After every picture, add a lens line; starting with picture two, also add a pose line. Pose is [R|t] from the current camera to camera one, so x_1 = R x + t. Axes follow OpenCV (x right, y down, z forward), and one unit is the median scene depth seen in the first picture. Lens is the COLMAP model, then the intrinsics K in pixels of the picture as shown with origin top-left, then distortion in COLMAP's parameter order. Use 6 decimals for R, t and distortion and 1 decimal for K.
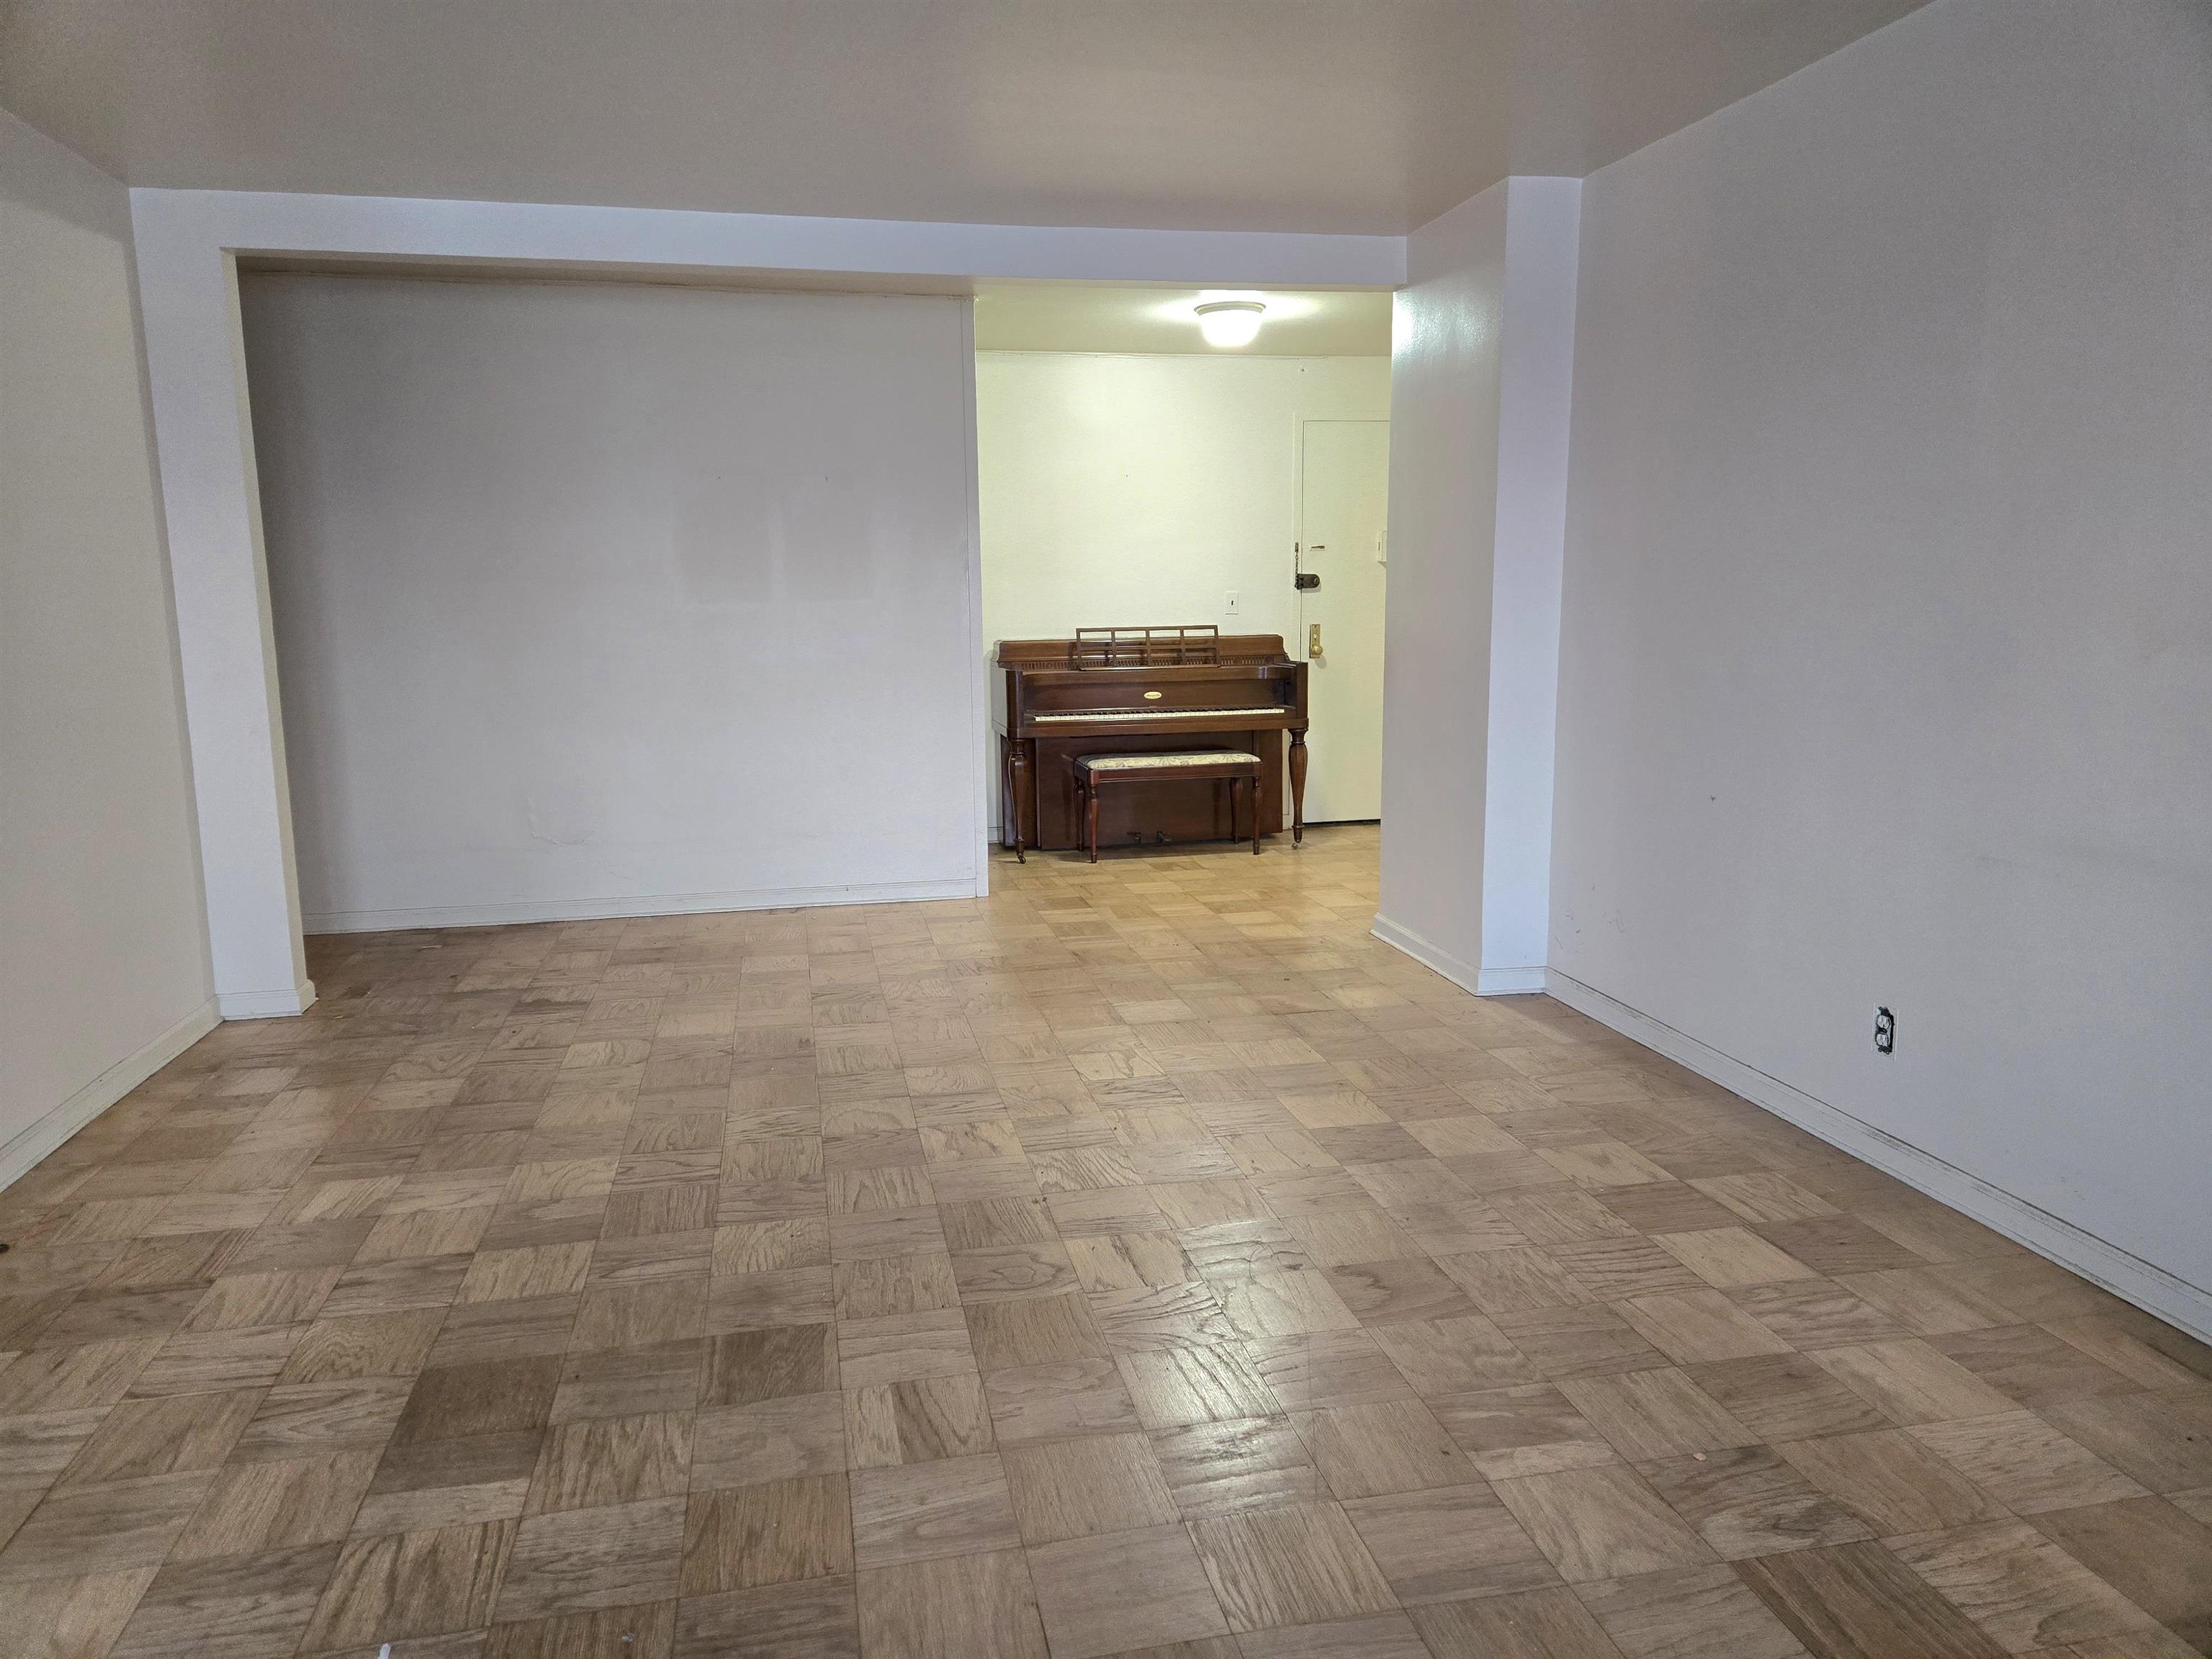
lens RADIAL K [[1432.8, 0, 1106.0], [0, 1432.8, 829.5], [0, 0, 1]] dist [0.006106, 0.001836]
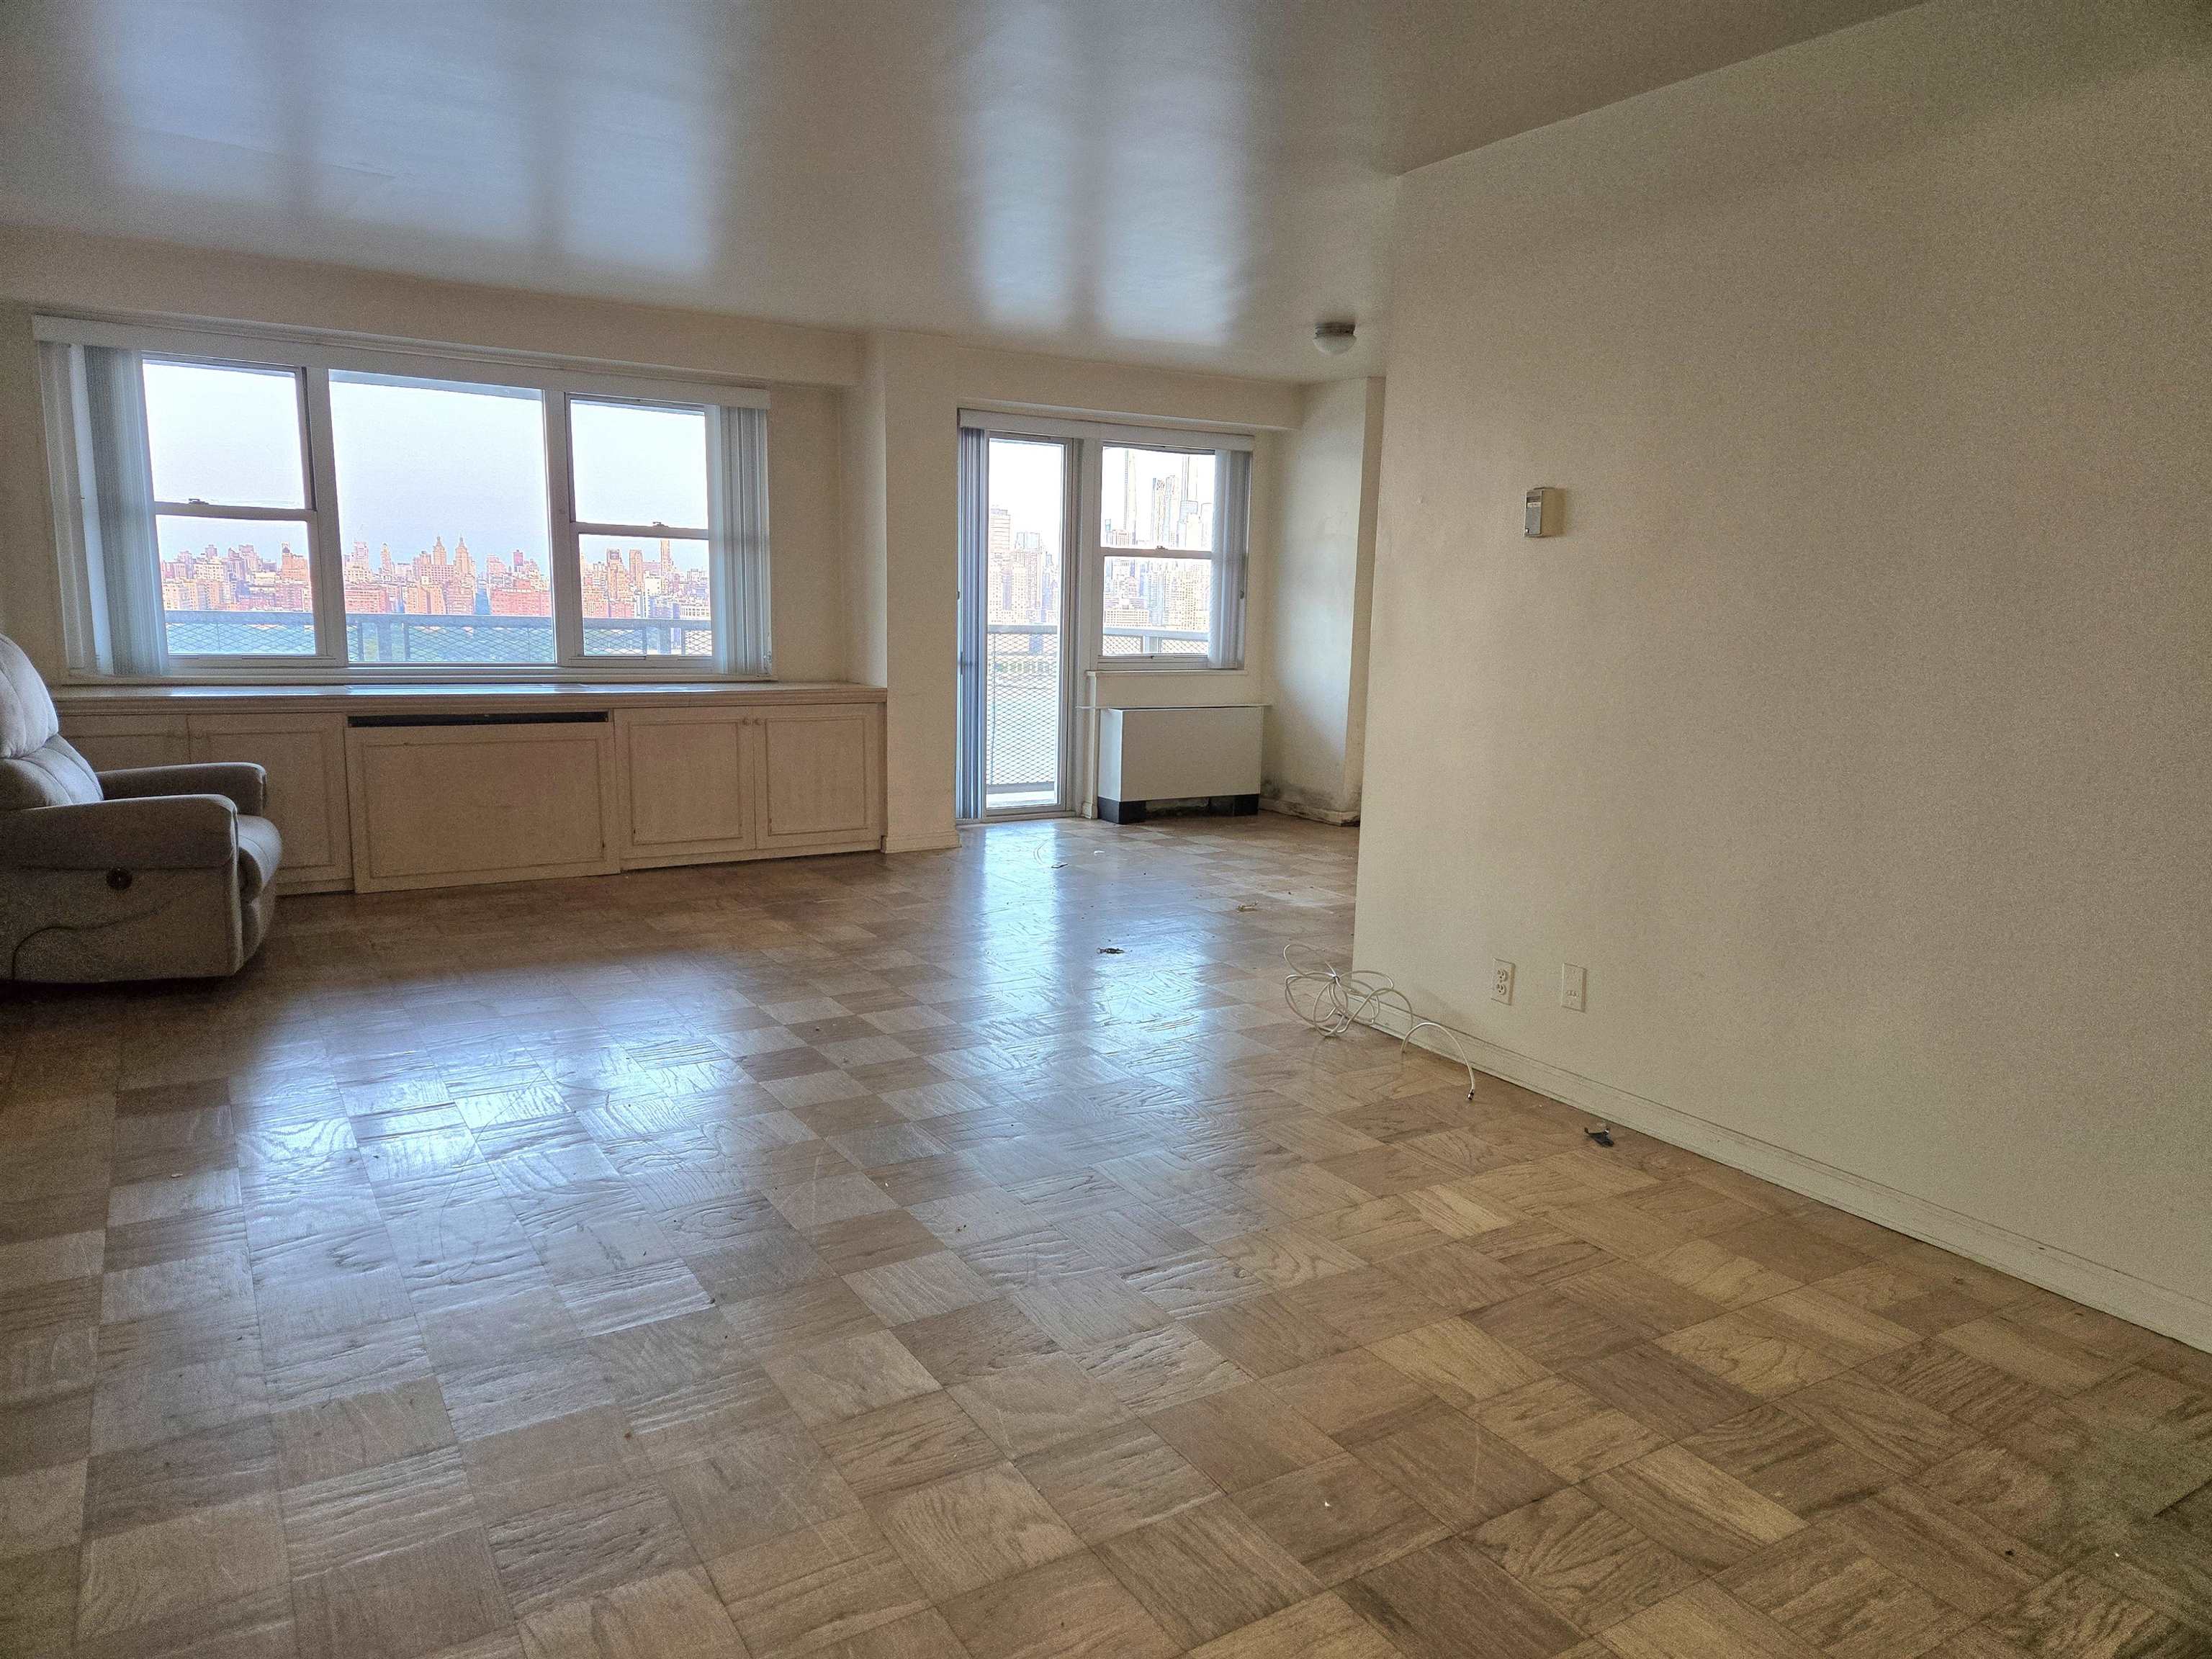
lens RADIAL K [[1432.8, 0, 1106.0], [0, 1432.8, 829.5], [0, 0, 1]] dist [0.006106, 0.001836]
pose [[-0.943409, 0.038710, -0.329365, 0.003366], [-0.069824, 0.947716, 0.311383, -0.207272], [0.324198, 0.316759, -0.891380, 1.284220]]
